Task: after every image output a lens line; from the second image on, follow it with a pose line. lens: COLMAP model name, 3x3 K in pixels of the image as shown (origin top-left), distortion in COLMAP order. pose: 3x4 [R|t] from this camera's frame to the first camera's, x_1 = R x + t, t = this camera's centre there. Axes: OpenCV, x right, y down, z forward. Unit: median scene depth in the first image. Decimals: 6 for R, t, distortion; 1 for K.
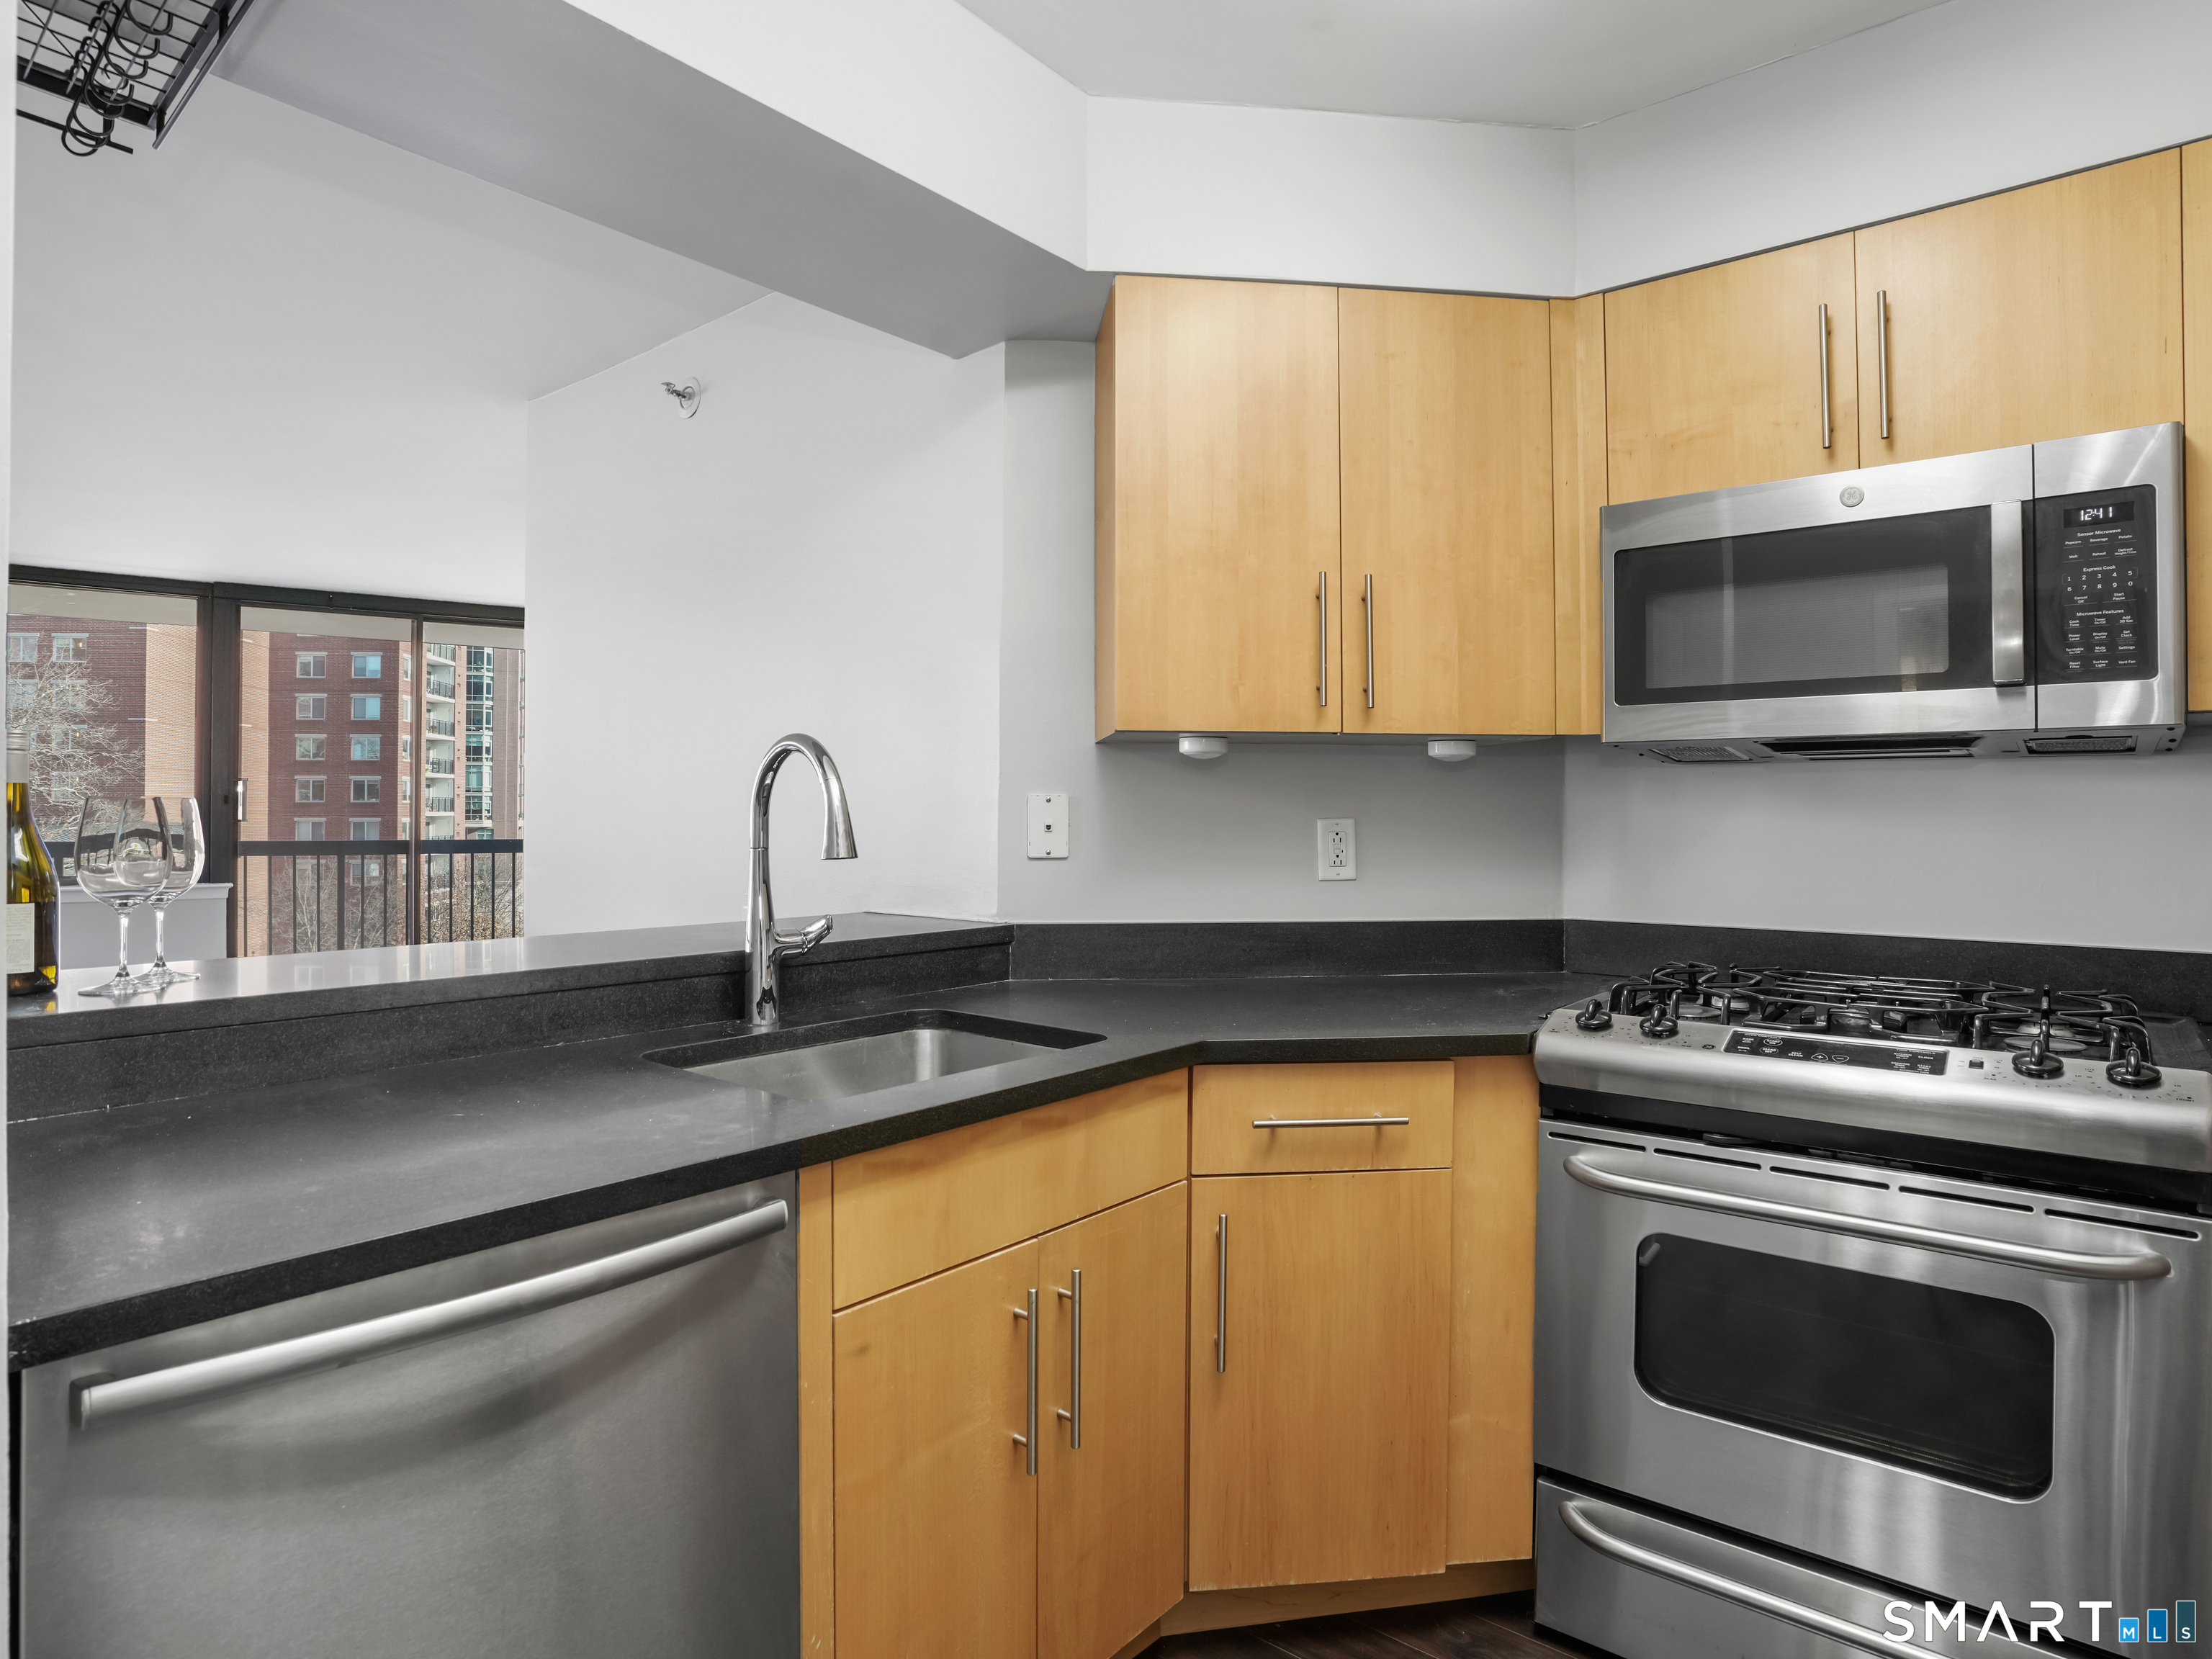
lens RADIAL K [[1230.5, 0, 1106.0], [0, 1230.5, 829.5], [0, 0, 1]] dist [-0.083860, 0.038592]
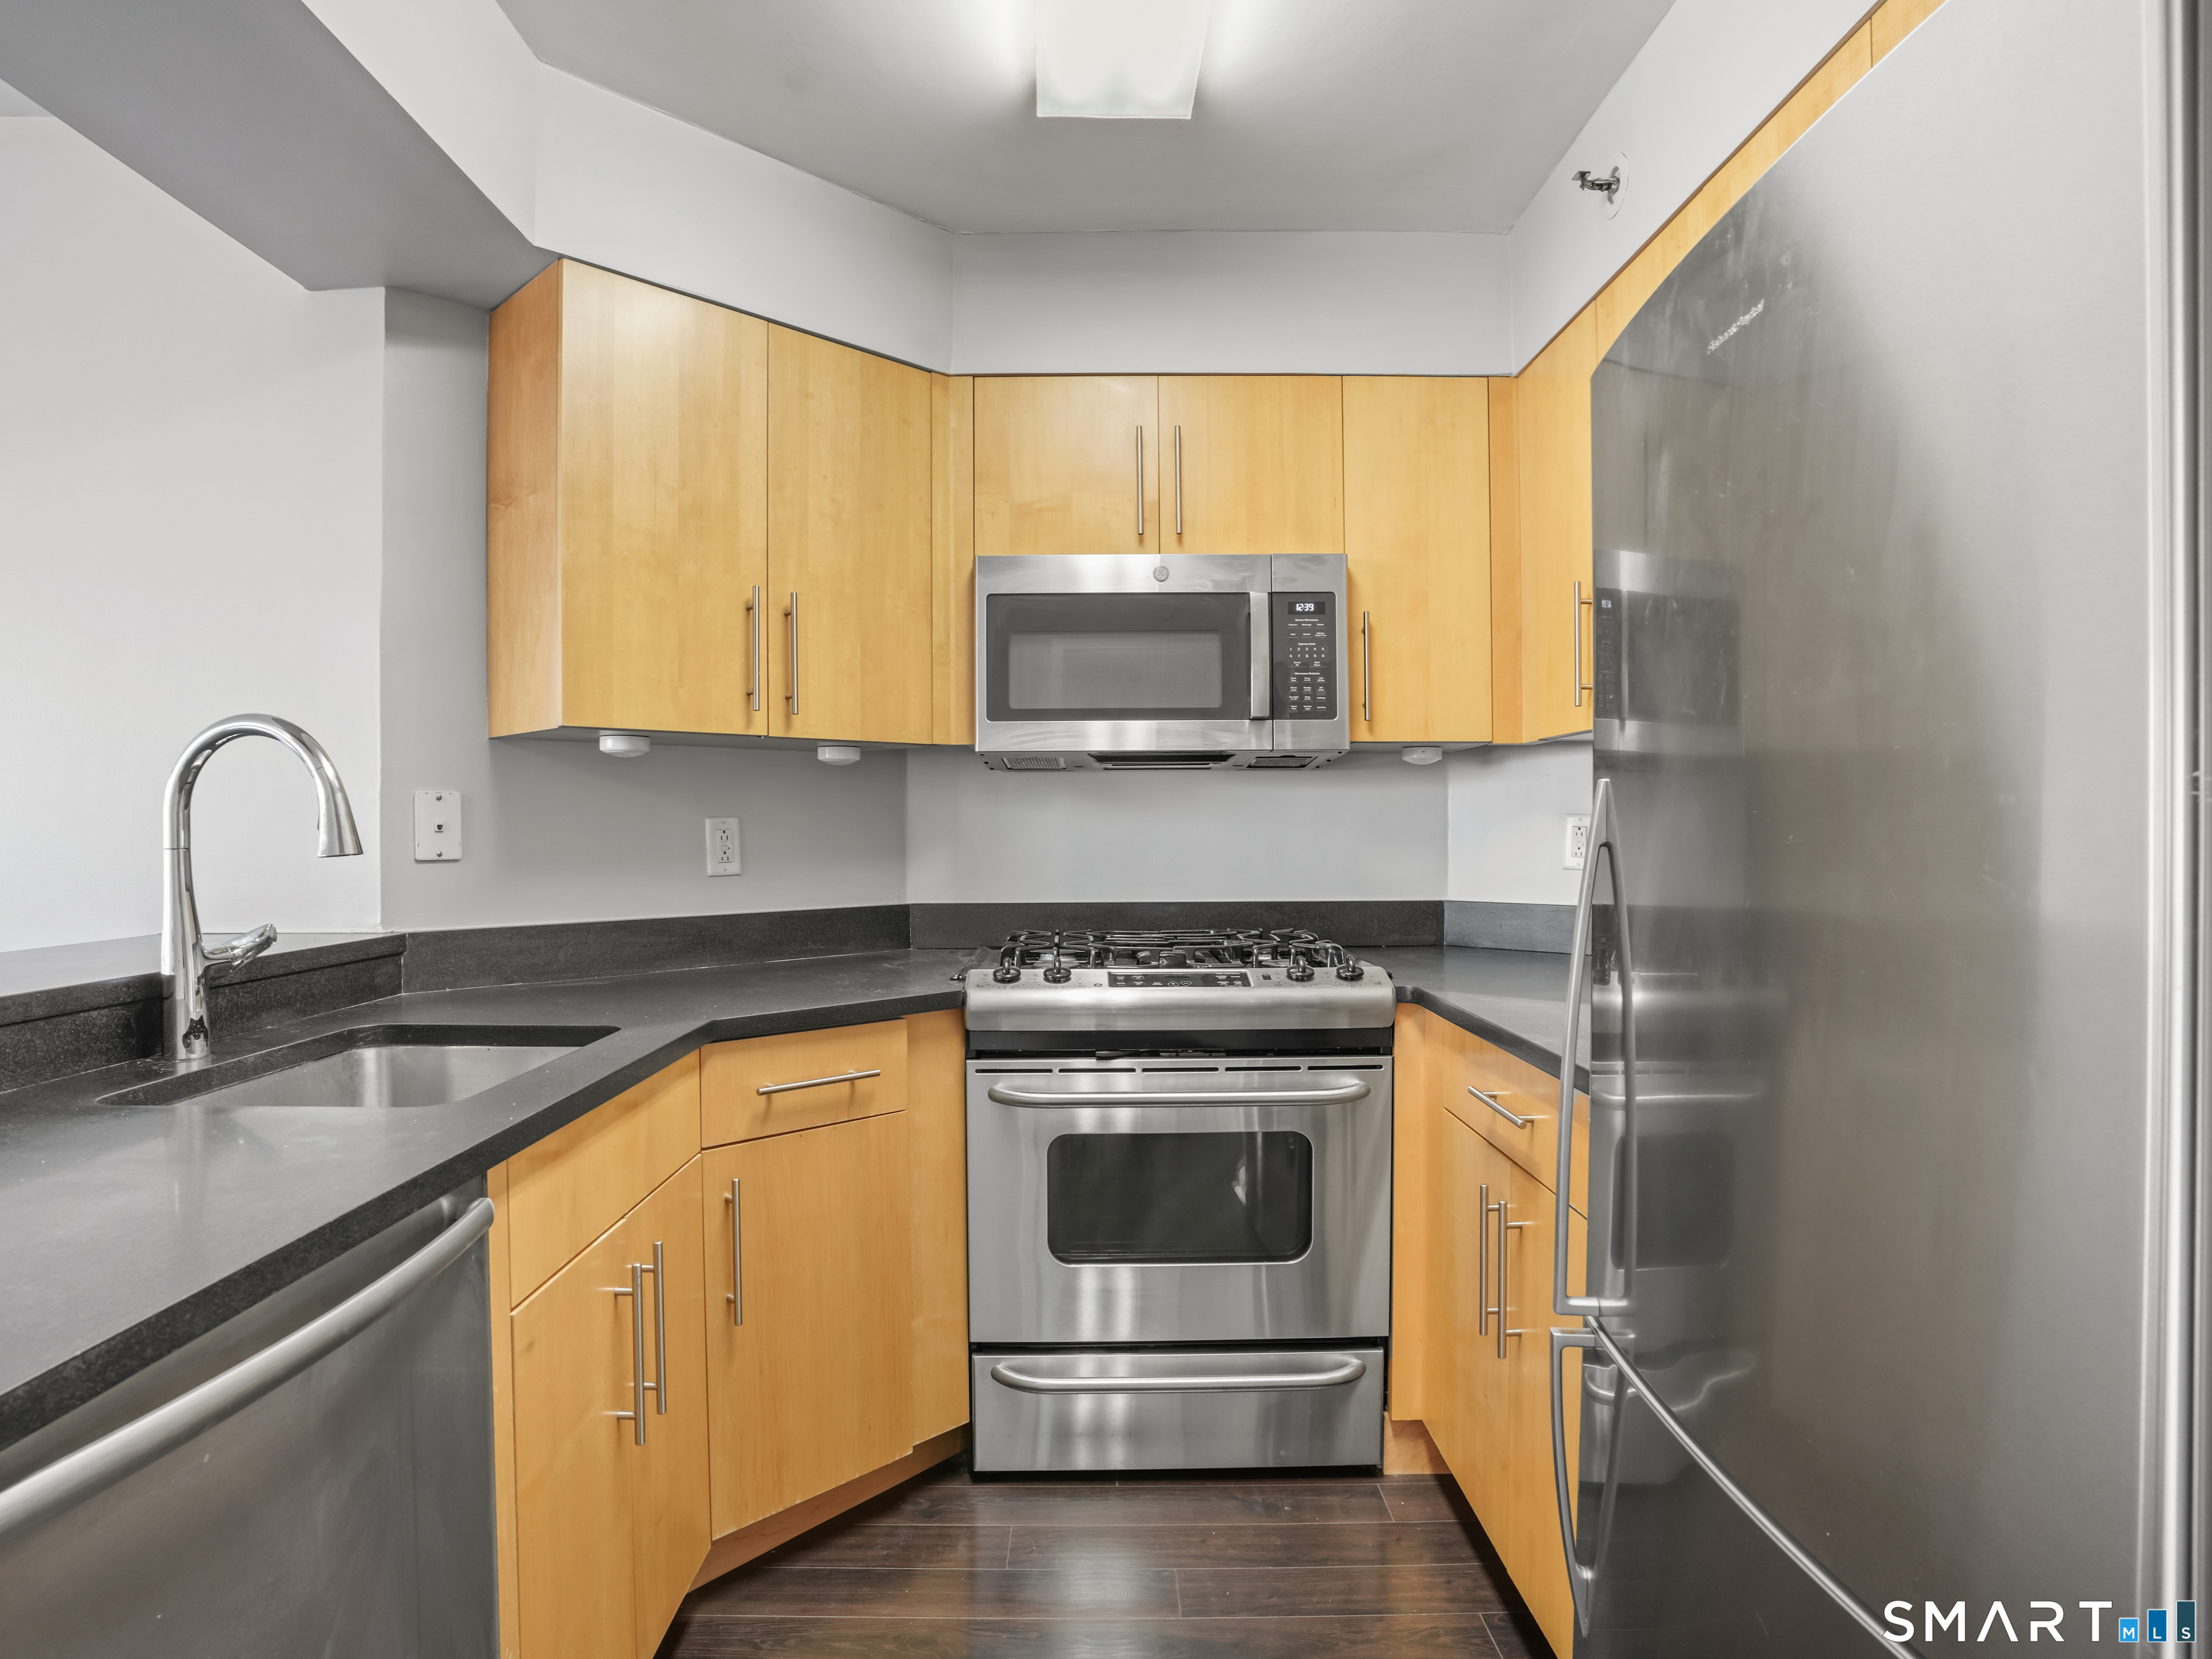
lens RADIAL K [[1215.7, 0, 1104.8], [0, 1215.7, 879.9], [0, 0, 1]] dist [-0.058159, 0.001464]
pose [[0.771768, -0.034646, 0.634960, -0.296661], [0.014012, 0.999199, 0.037491, 0.014270], [-0.635750, -0.020037, 0.771635, -0.024130]]
